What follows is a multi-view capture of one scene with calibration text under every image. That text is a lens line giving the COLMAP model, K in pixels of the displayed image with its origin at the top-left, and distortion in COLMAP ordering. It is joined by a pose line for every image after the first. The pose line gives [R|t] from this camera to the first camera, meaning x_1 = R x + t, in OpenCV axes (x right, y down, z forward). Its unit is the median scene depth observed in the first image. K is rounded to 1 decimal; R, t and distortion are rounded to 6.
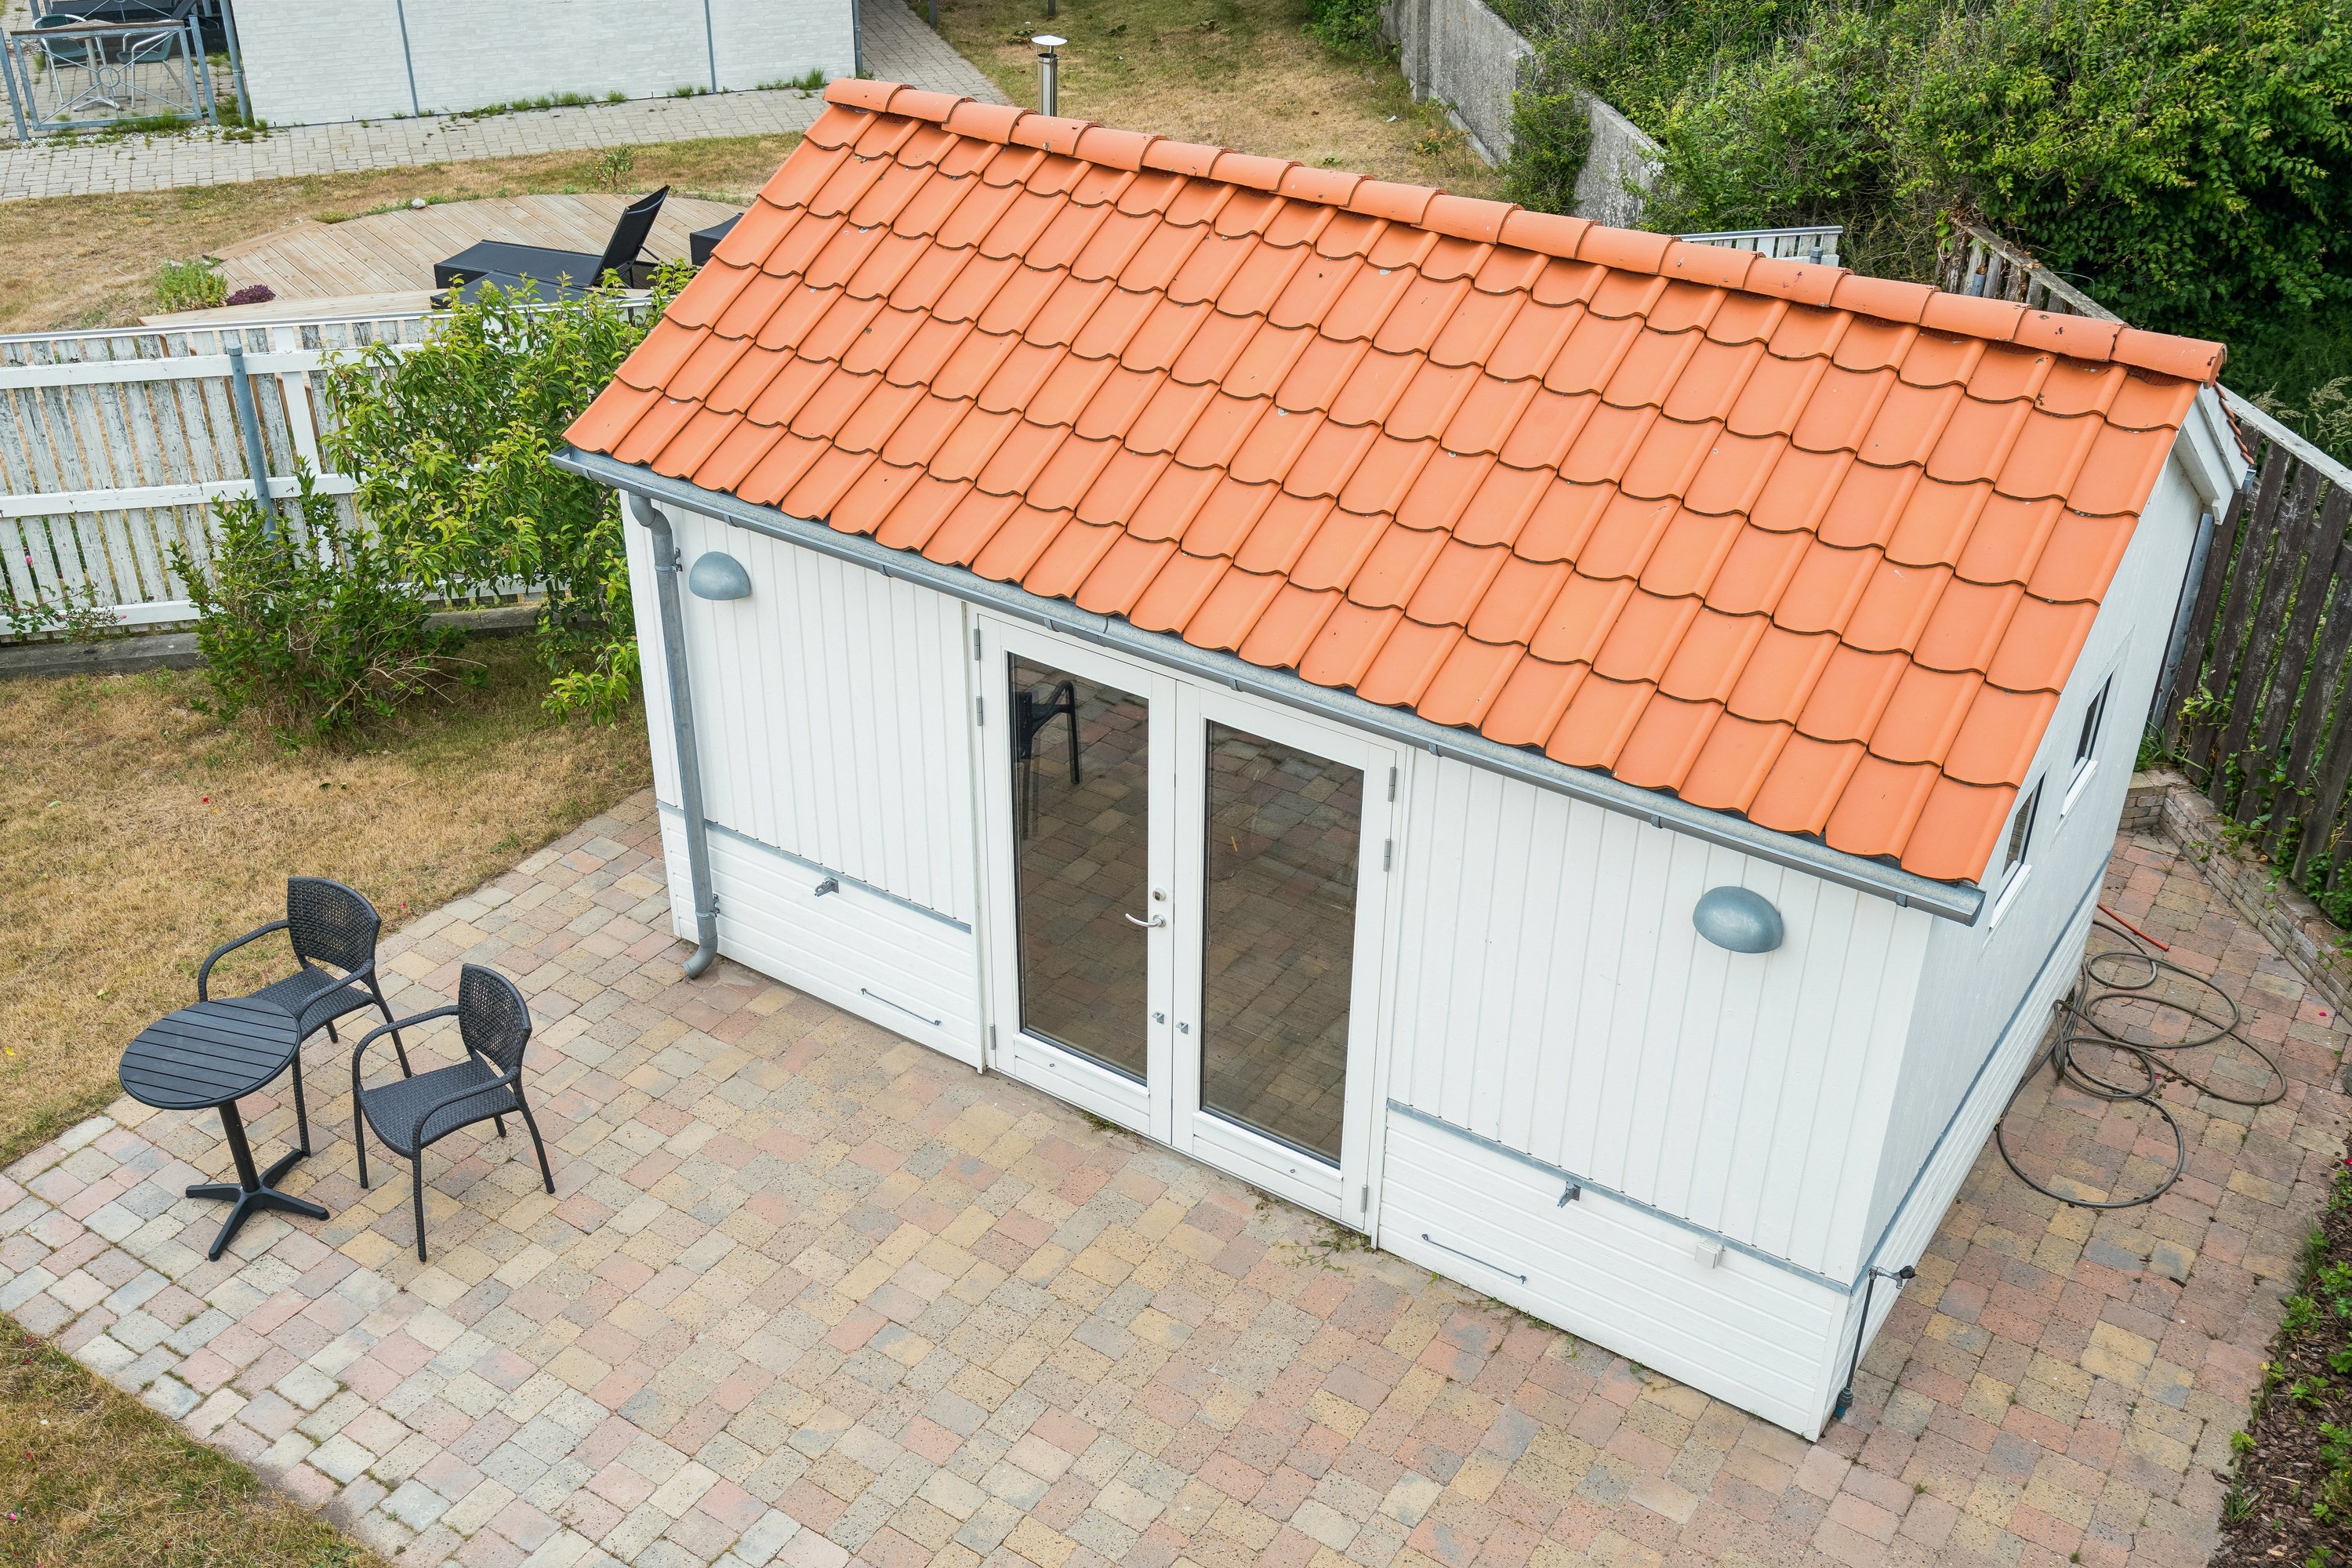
lens RADIAL K [[2303.8, 0, 1166.5], [0, 2303.8, 774.4], [0, 0, 1]] dist [0.014880, 0.000000]
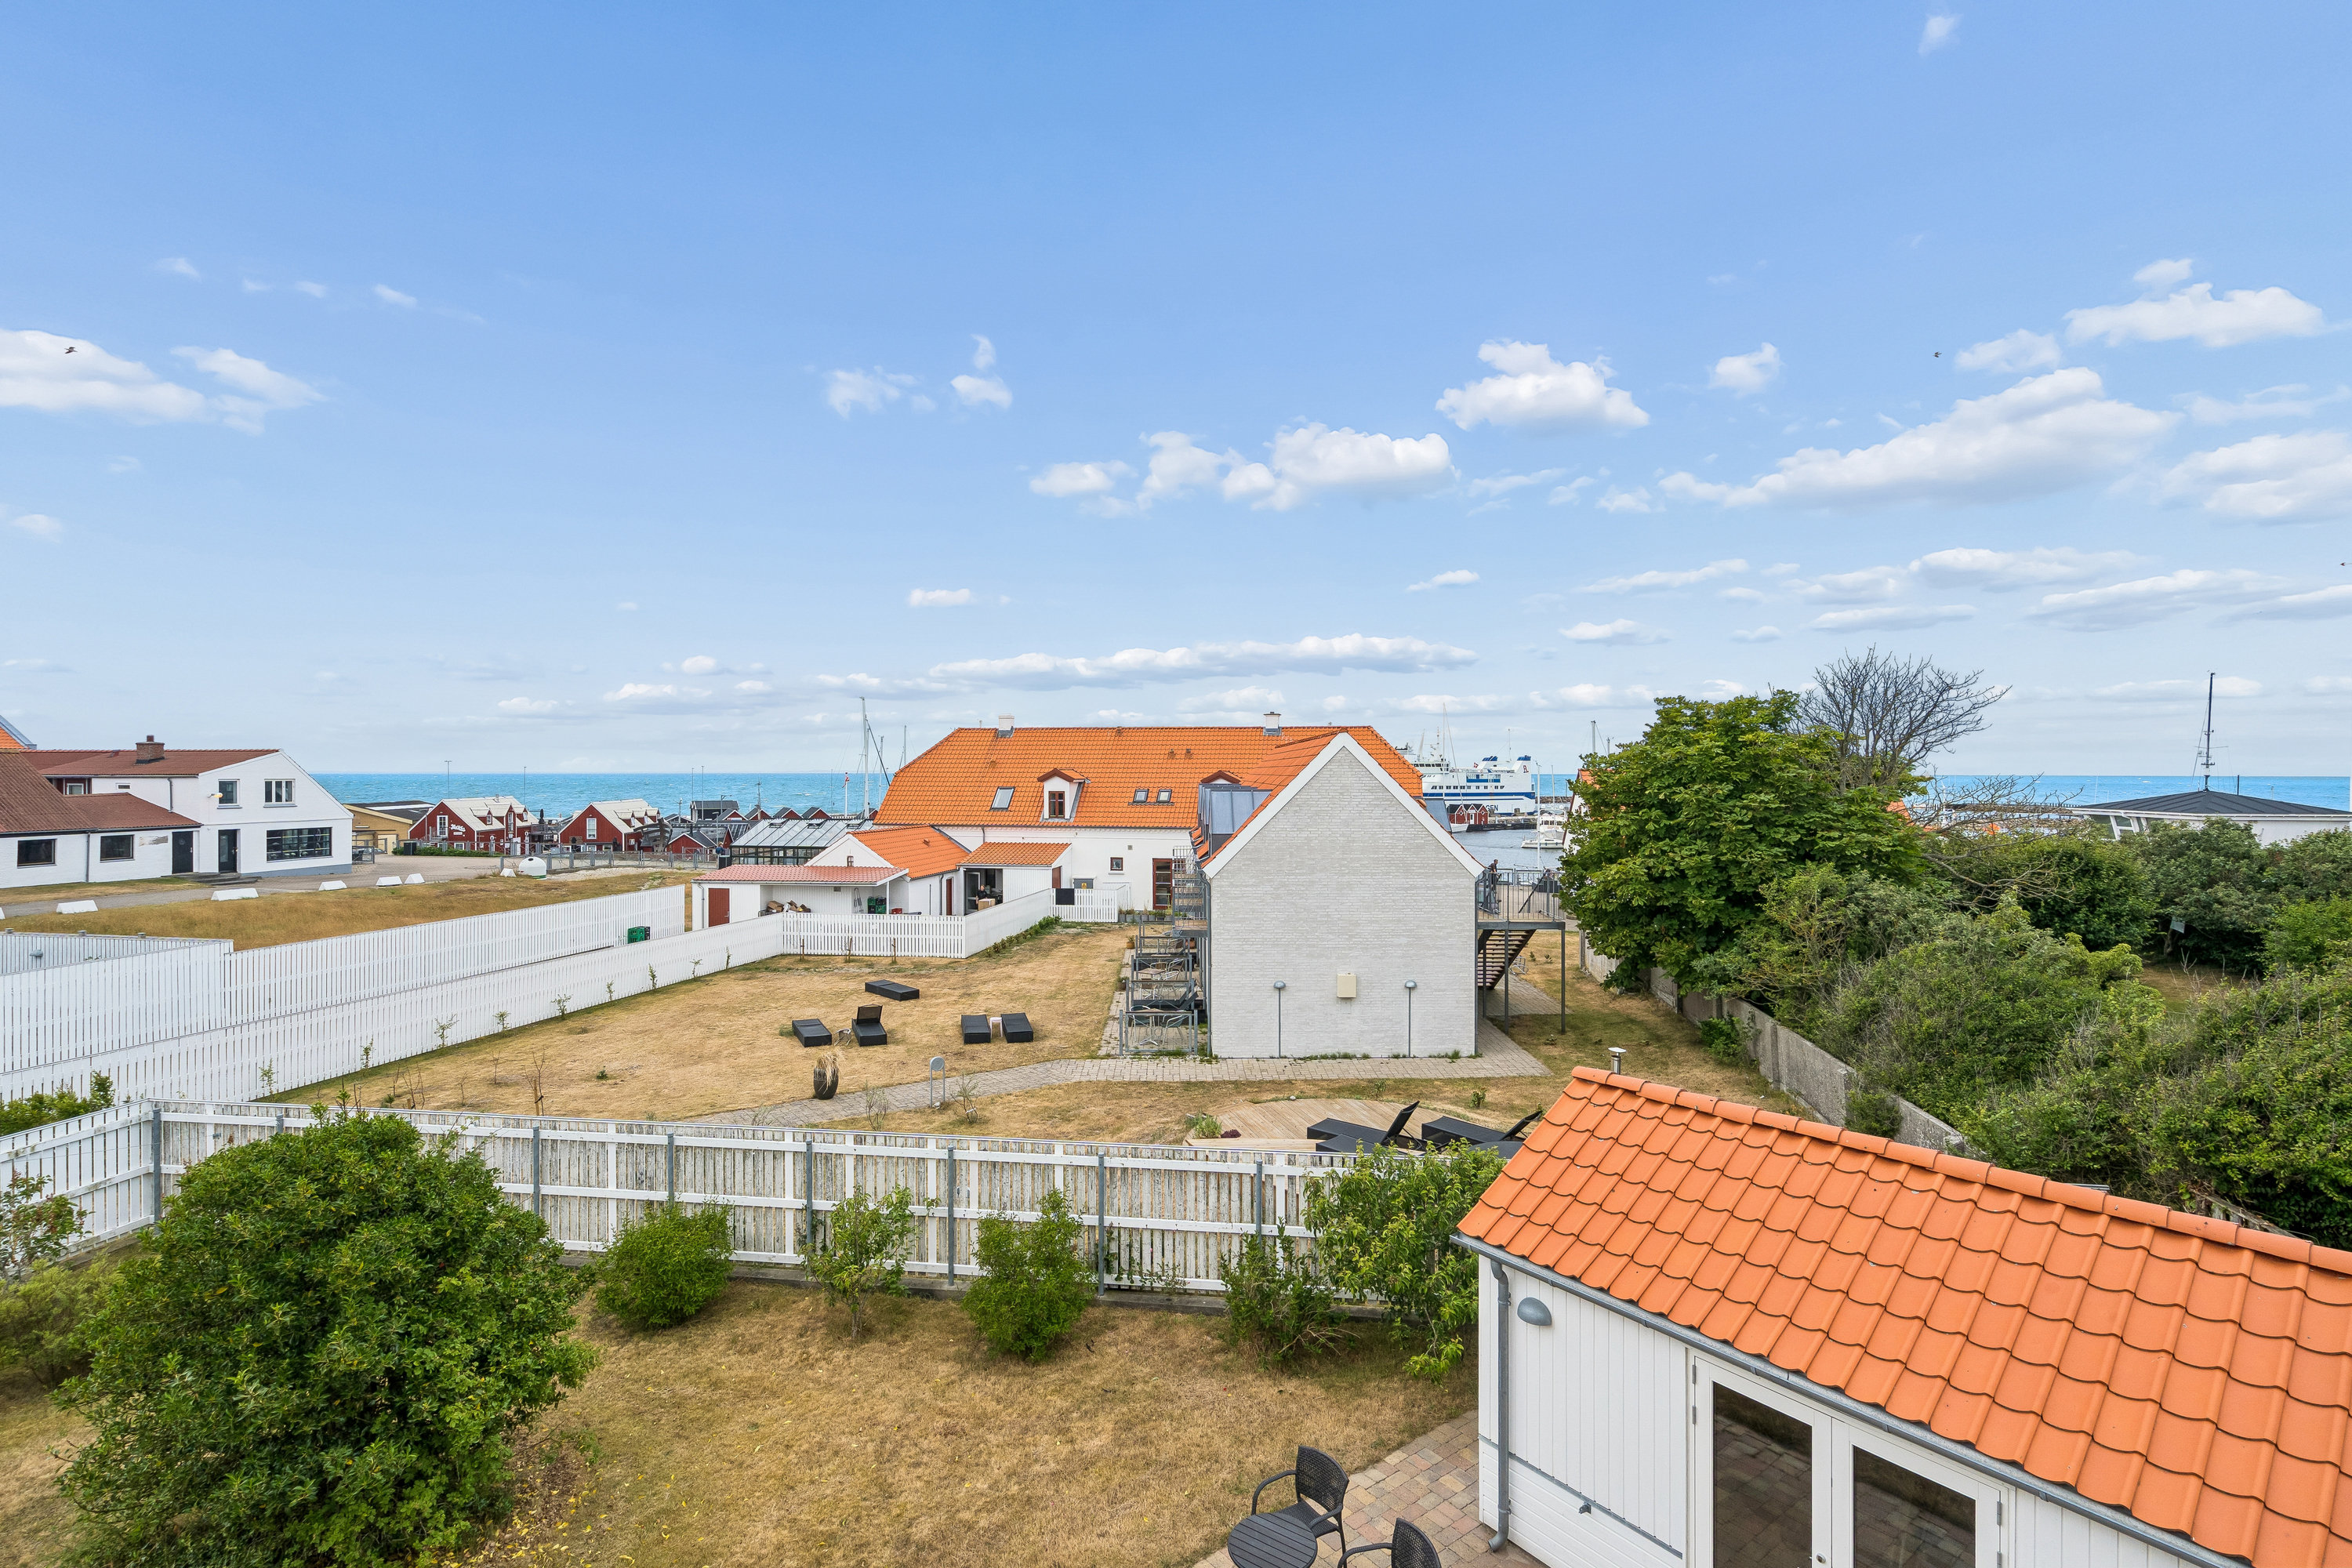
lens RADIAL K [[1074.4, 0, 1190.4], [0, 1074.4, 785.5], [0, 0, 1]] dist [-0.000110, 0.000985]
pose [[0.946625, -0.004091, -0.322311, -0.134026], [-0.159560, 0.862871, -0.479577, 0.010496], [0.280075, 0.505407, 0.816163, -0.048440]]
